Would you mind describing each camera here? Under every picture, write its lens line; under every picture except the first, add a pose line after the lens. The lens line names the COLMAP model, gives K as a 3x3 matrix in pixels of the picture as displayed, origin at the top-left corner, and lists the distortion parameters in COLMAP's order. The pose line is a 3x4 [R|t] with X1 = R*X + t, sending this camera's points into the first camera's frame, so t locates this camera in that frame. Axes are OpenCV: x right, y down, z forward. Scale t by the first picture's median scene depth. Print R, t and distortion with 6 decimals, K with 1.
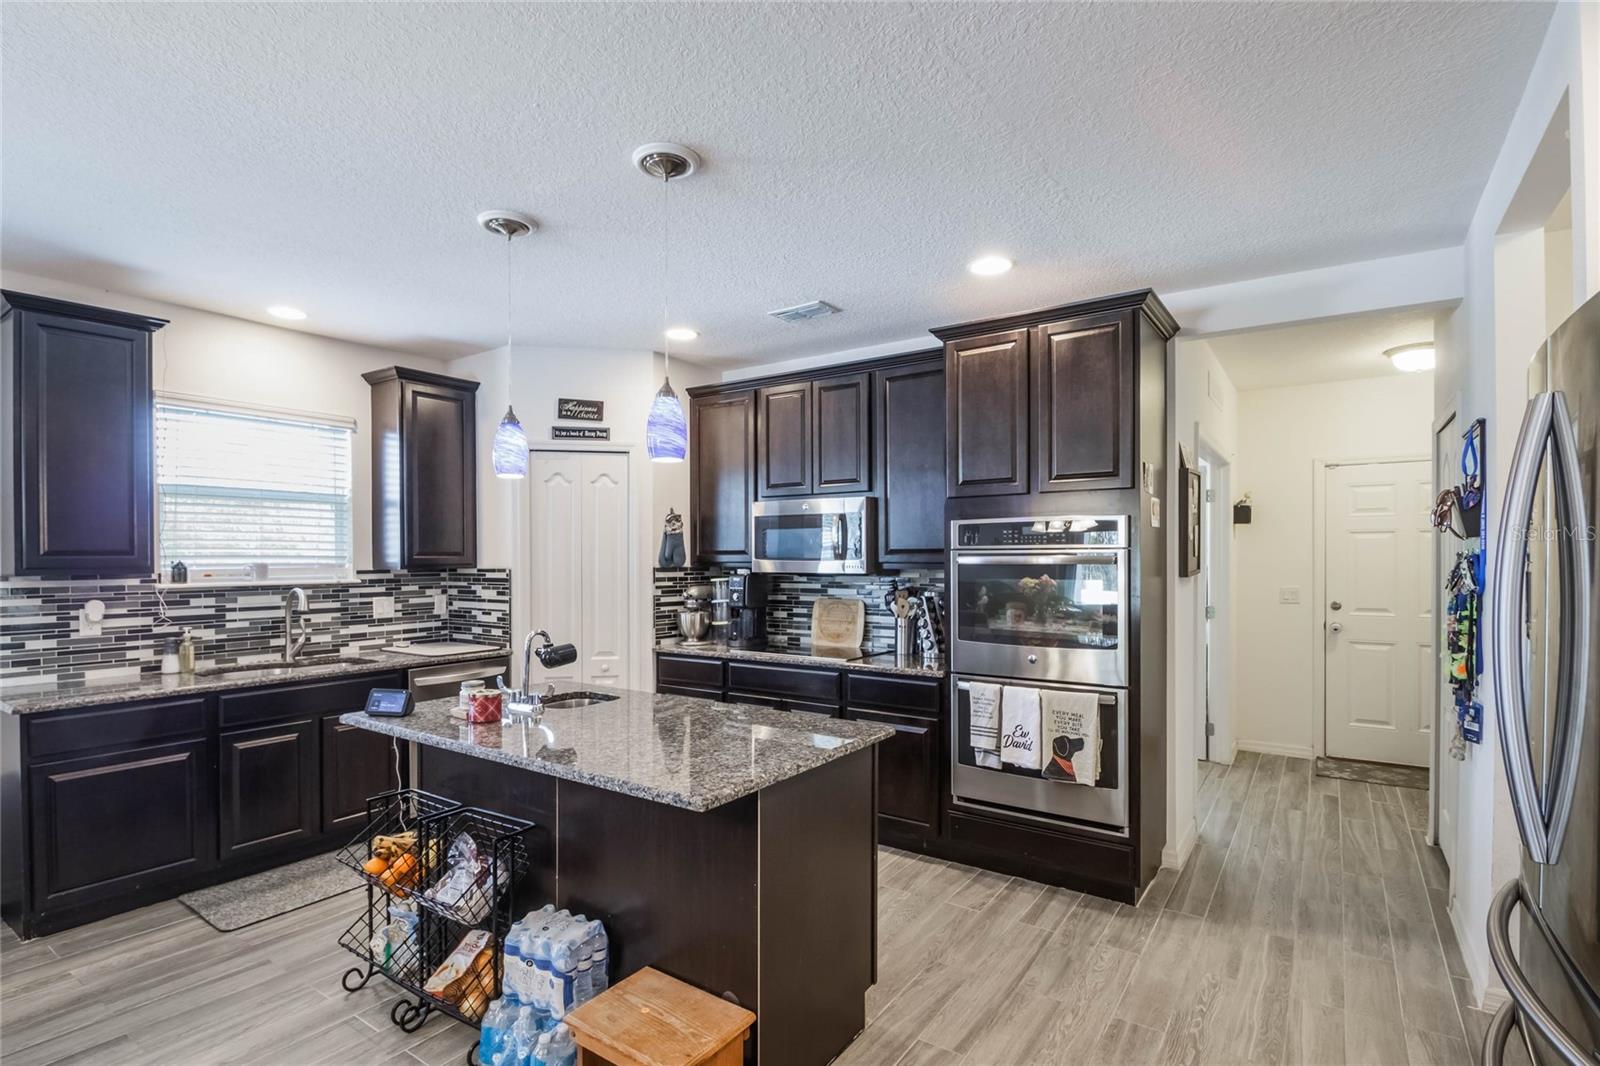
lens RADIAL K [[775.0, 0, 781.2], [0, 775.0, 556.4], [0, 0, 1]] dist [-0.000497, -0.007675]
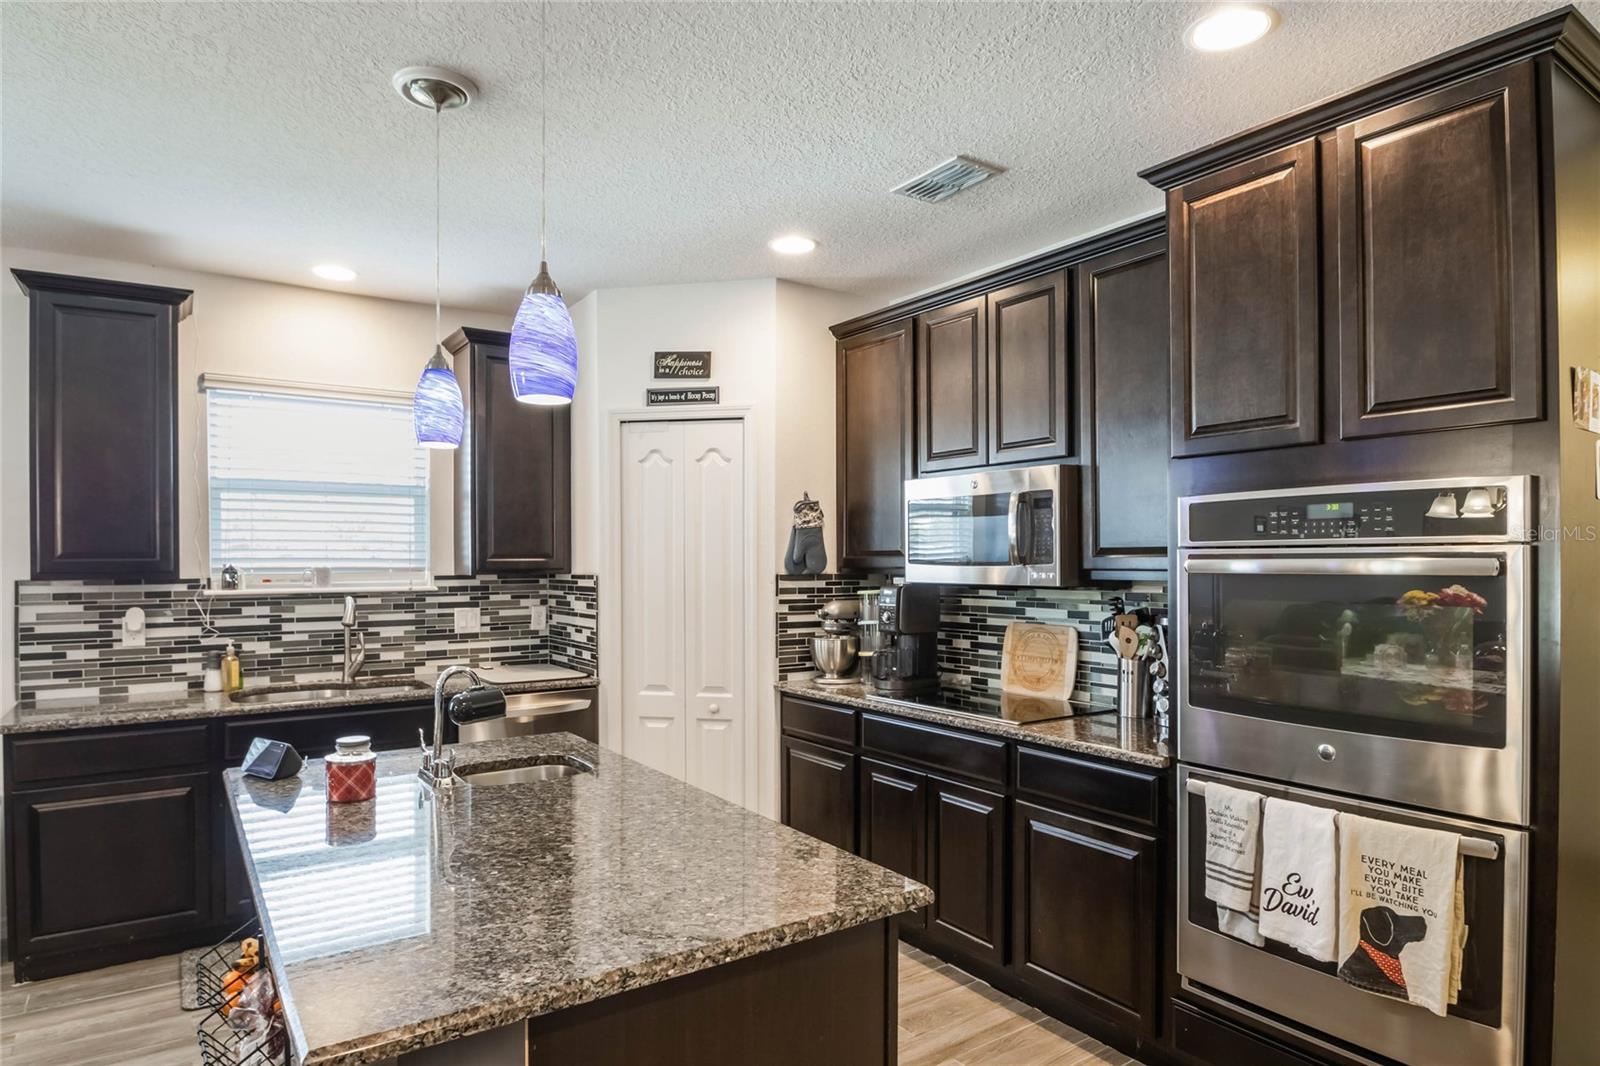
lens RADIAL K [[914.4, 0, 764.5], [0, 914.4, 557.1], [0, 0, 1]] dist [-0.002624, -0.011458]
pose [[0.932760, -0.000632, -0.360496, 0.161259], [0.000037, 0.999999, -0.001656, -0.000408], [0.360497, 0.001531, 0.932759, 0.232443]]
